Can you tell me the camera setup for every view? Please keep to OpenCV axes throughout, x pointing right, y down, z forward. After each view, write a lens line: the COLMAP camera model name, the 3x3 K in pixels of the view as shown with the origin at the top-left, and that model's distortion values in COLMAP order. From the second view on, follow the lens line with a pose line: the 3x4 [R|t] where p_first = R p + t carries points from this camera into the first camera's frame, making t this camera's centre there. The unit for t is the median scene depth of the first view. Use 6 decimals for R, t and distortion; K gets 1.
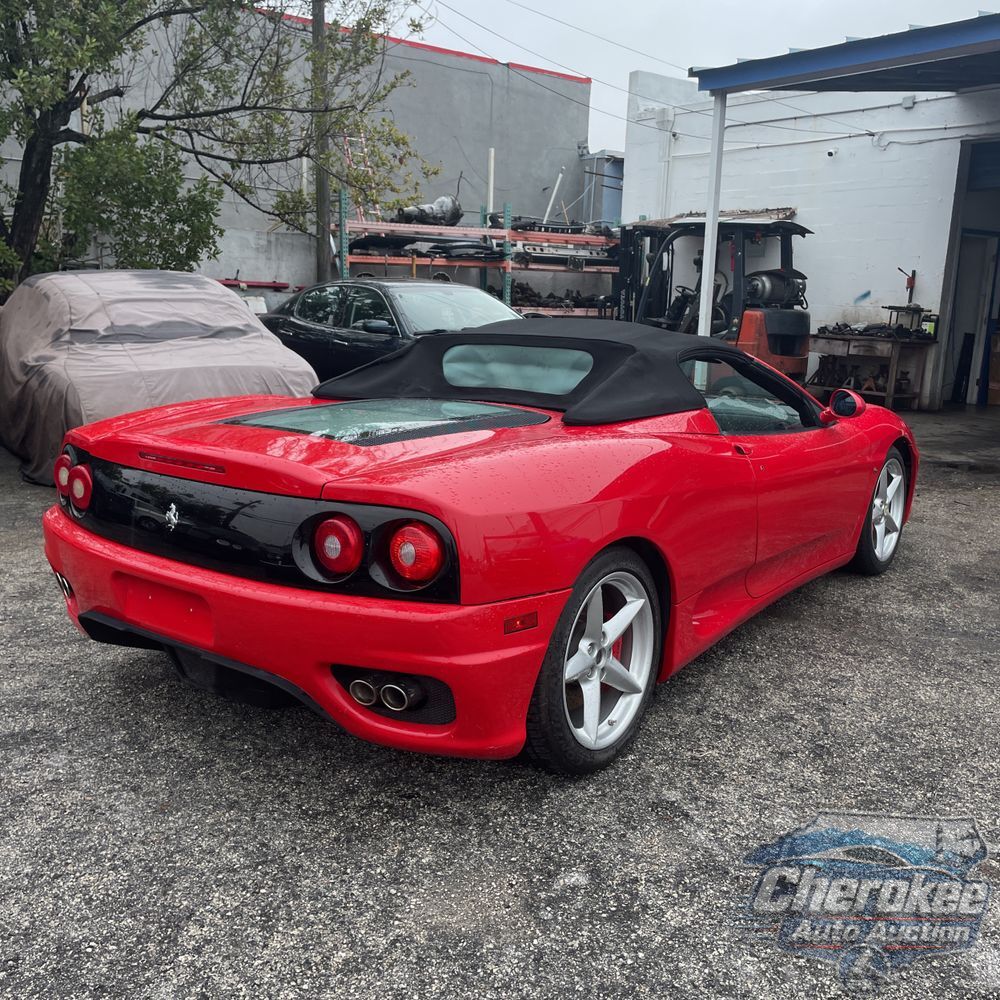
lens RADIAL K [[1005.7, 0, 499.9], [0, 1005.7, 486.2], [0, 0, 1]] dist [0.086124, -0.111373]
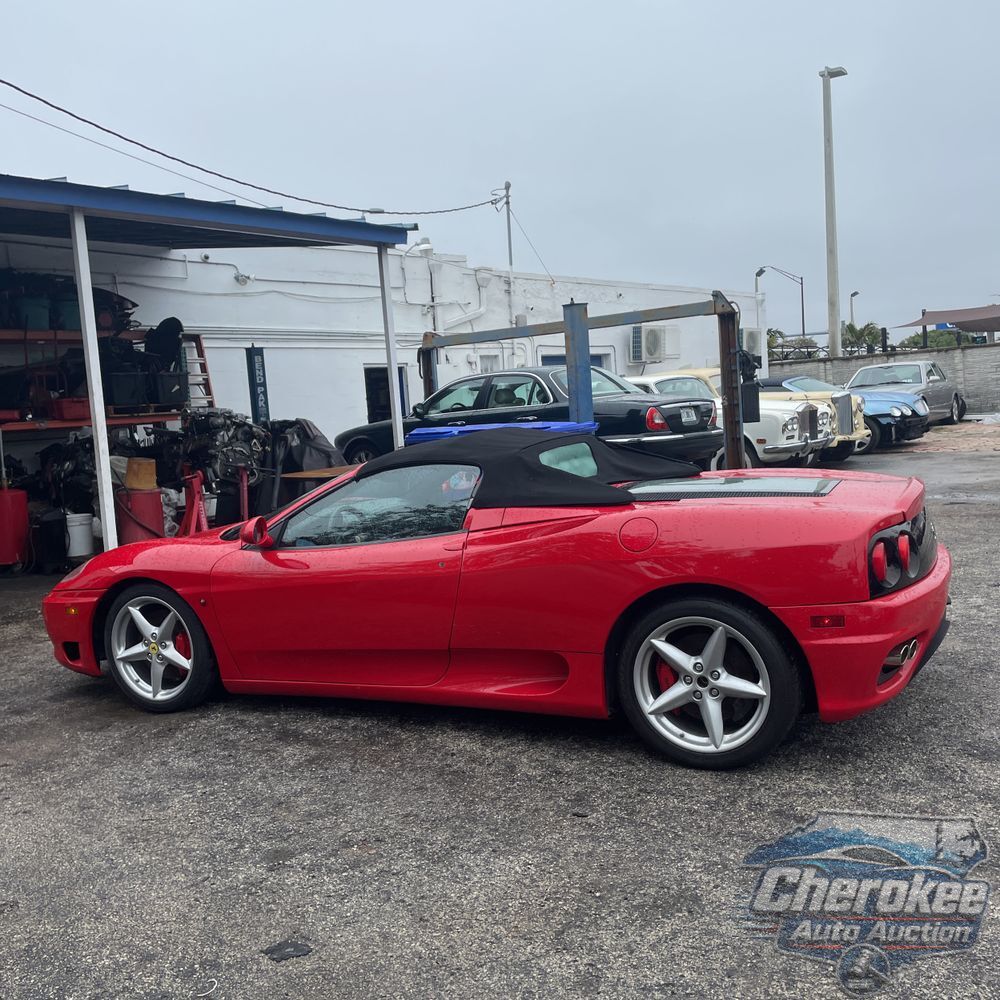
lens RADIAL K [[993.9, 0, 503.8], [0, 993.9, 473.6], [0, 0, 1]] dist [0.101725, -0.171767]
pose [[-0.203835, -0.082022, 0.975563, -0.385529], [0.245848, 0.960264, 0.132104, -0.095073], [-0.947634, 0.266768, -0.175571, 0.430323]]
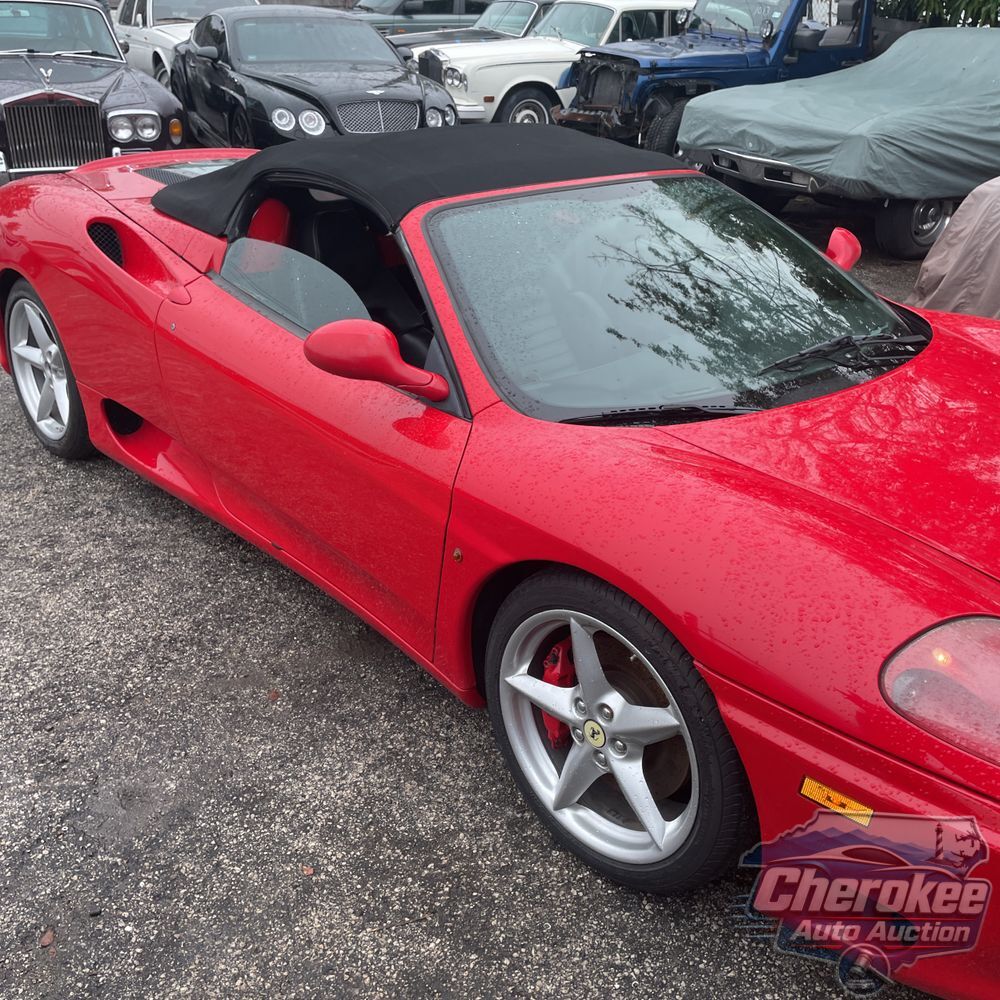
lens RADIAL K [[1006.7, 0, 493.2], [0, 1006.7, 484.9], [0, 0, 1]] dist [0.078313, -0.100039]
pose [[-0.181321, 0.403193, -0.896971, 0.289950], [-0.225894, 0.870626, 0.437015, -0.092571], [0.957128, 0.281860, -0.066784, 0.401657]]
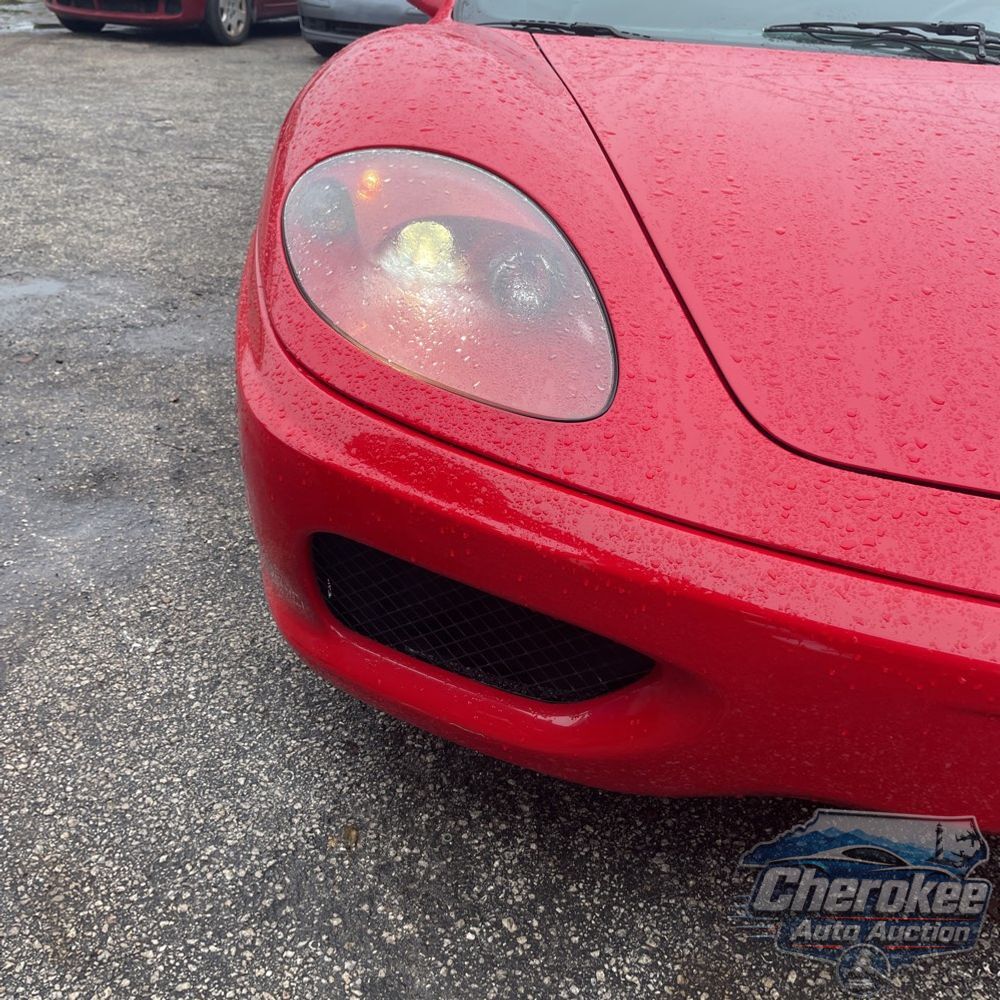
lens RADIAL K [[1006.7, 0, 493.2], [0, 1006.7, 484.9], [0, 0, 1]] dist [0.078313, -0.100039]
pose [[-0.843012, 0.197460, -0.500340, 0.216994], [-0.168367, 0.786572, 0.594101, -0.066888], [0.510865, 0.585075, -0.629844, 0.541975]]
